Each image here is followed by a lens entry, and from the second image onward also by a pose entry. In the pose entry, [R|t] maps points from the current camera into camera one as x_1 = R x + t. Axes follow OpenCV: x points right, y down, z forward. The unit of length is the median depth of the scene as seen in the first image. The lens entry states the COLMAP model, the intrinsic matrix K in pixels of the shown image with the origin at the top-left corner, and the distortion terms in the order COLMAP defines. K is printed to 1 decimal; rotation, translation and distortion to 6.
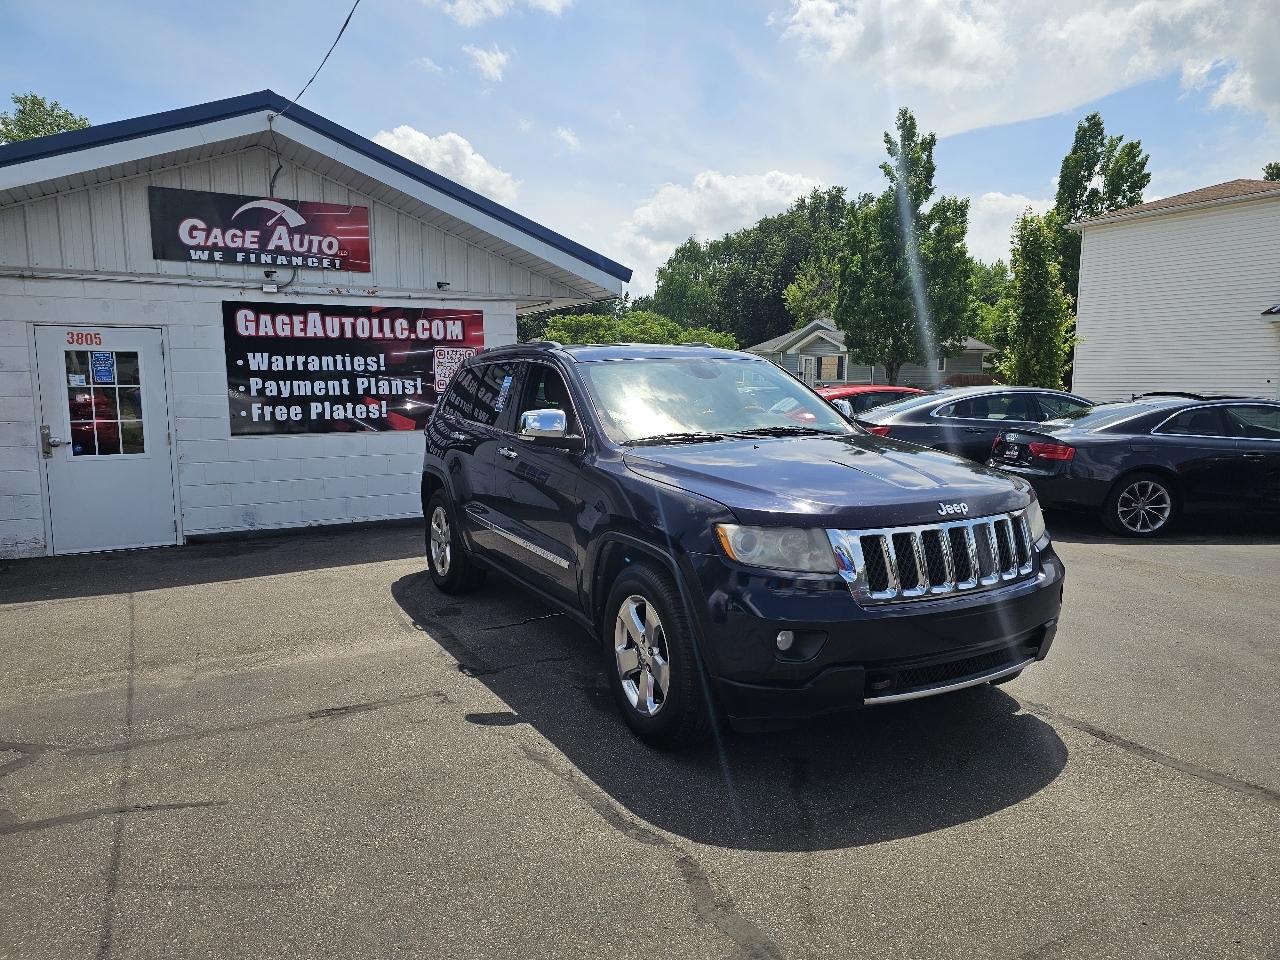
lens RADIAL K [[854.9, 0, 633.1], [0, 854.9, 479.1], [0, 0, 1]] dist [0.056709, -0.041391]
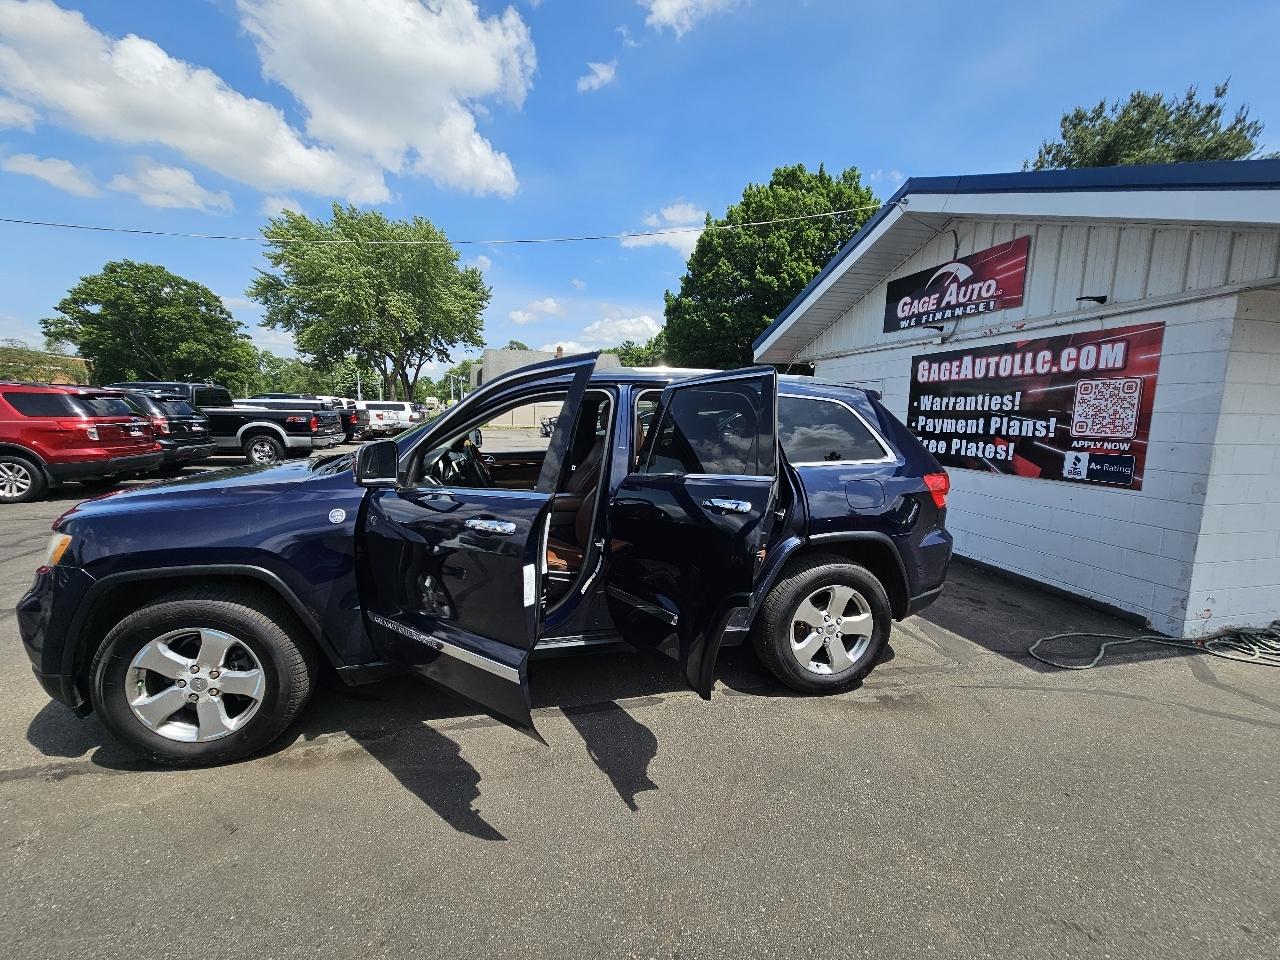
lens RADIAL K [[520.1, 0, 644.8], [0, 520.1, 482.2], [0, 0, 1]] dist [-0.001580, 0.001260]
pose [[-0.265430, 0.129141, -0.955442, 0.388225], [-0.131437, 0.976890, 0.168554, -0.098243], [0.955129, 0.170319, -0.242322, 0.818666]]
